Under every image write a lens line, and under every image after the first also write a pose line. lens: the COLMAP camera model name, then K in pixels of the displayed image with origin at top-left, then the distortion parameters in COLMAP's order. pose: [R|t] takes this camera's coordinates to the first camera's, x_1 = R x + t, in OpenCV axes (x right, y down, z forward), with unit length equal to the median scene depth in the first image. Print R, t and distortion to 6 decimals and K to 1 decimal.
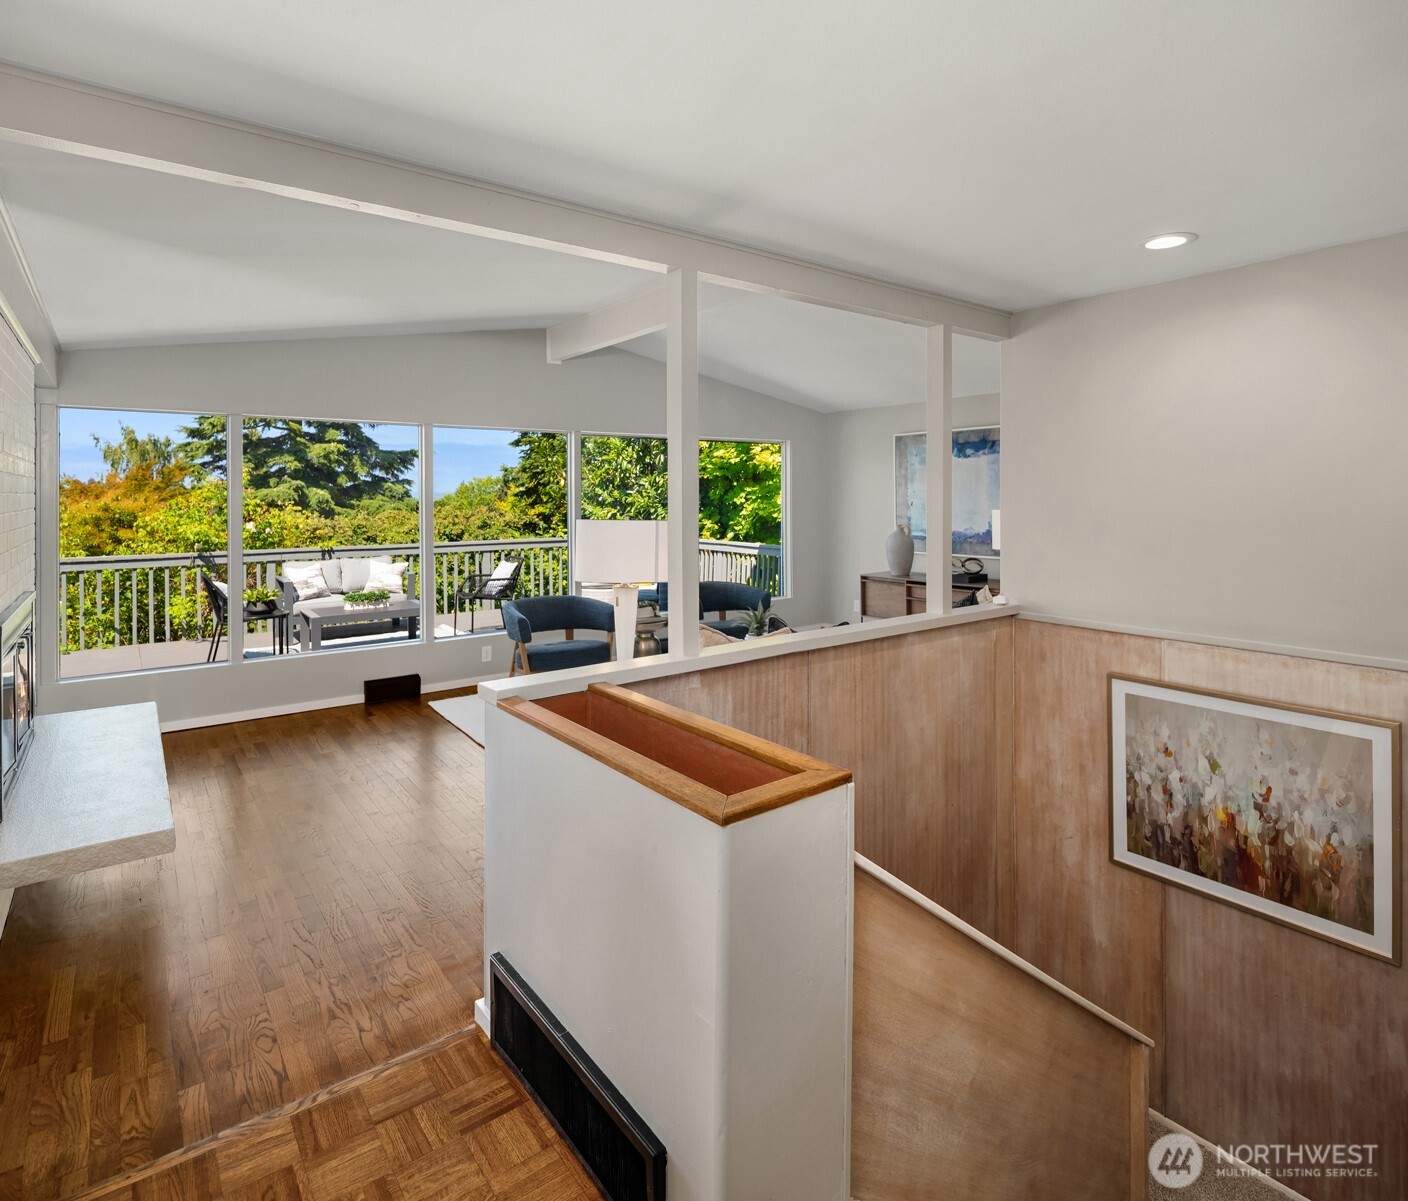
lens RADIAL K [[821.6, 0, 707.1], [0, 821.6, 604.4], [0, 0, 1]] dist [0.006669, 0.000745]
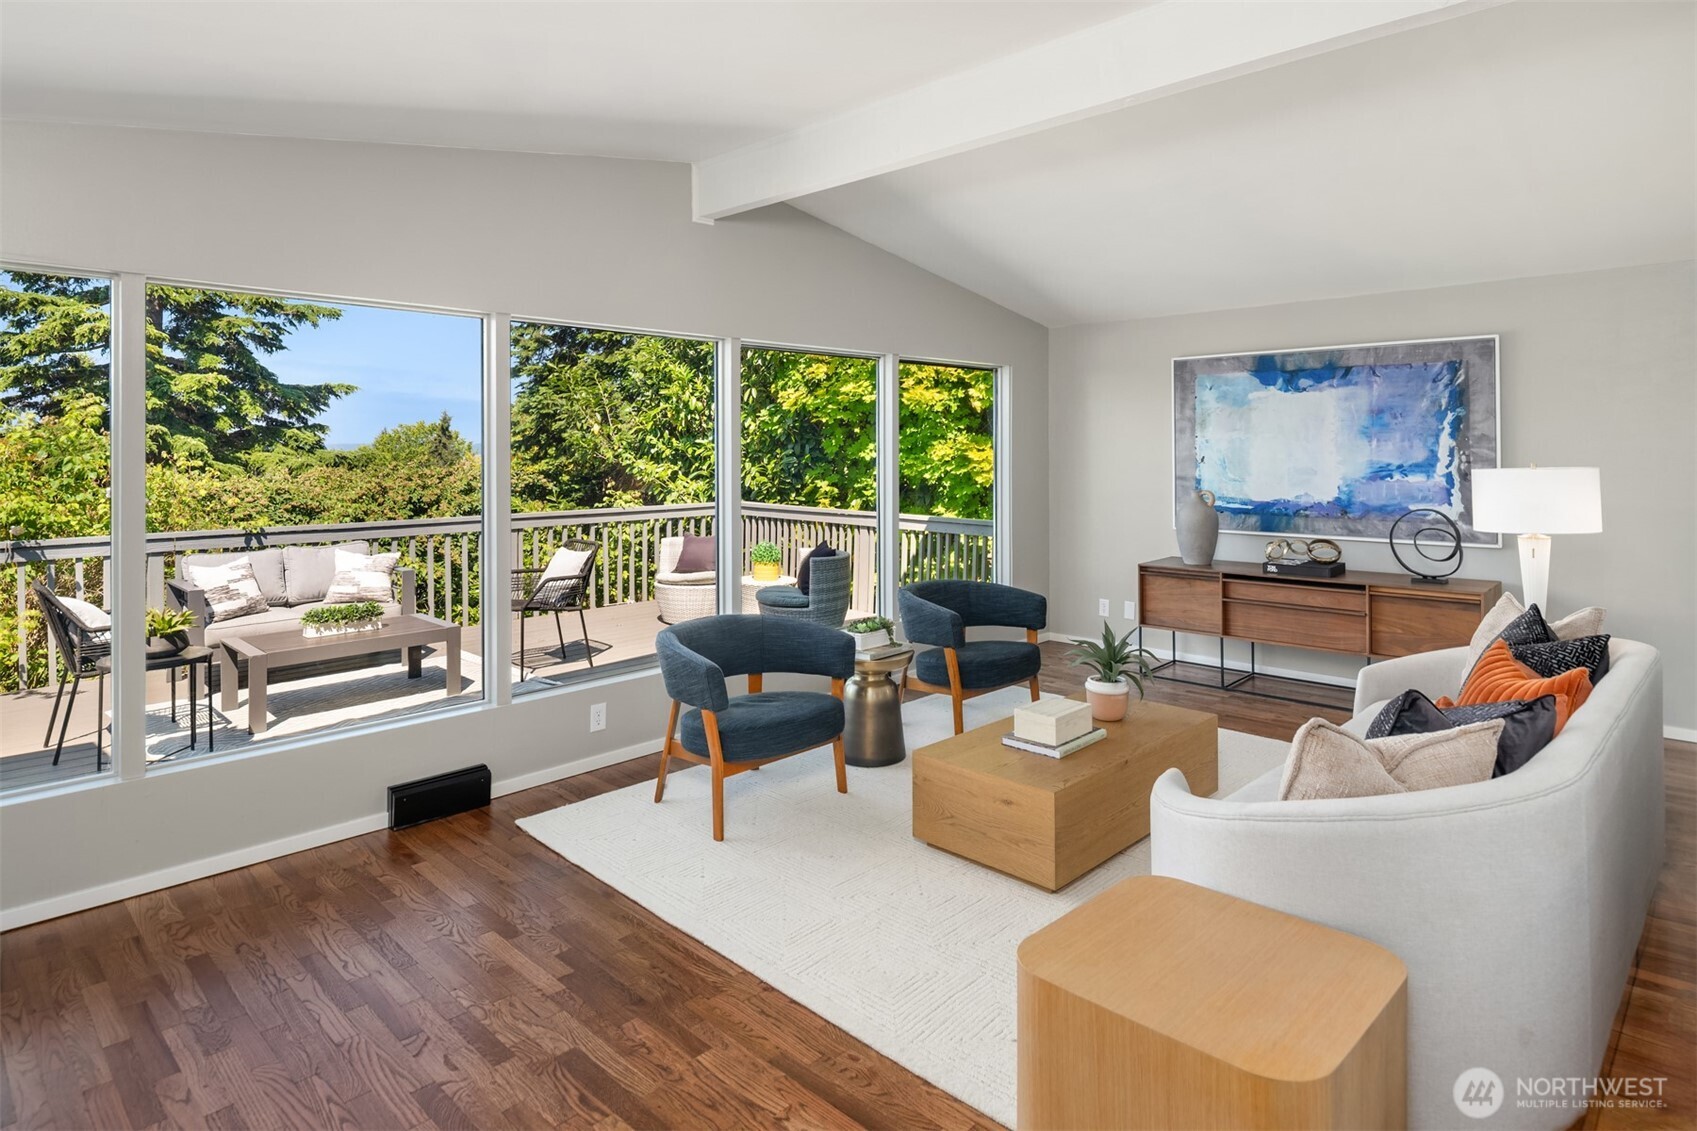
lens RADIAL K [[959.4, 0, 844.6], [0, 959.4, 559.1], [0, 0, 1]] dist [-0.000415, -0.001551]
pose [[0.984536, -0.016595, 0.174393, -0.117620], [0.019601, 0.999687, -0.015527, -0.020583], [-0.174081, 0.018705, 0.984554, 0.168317]]
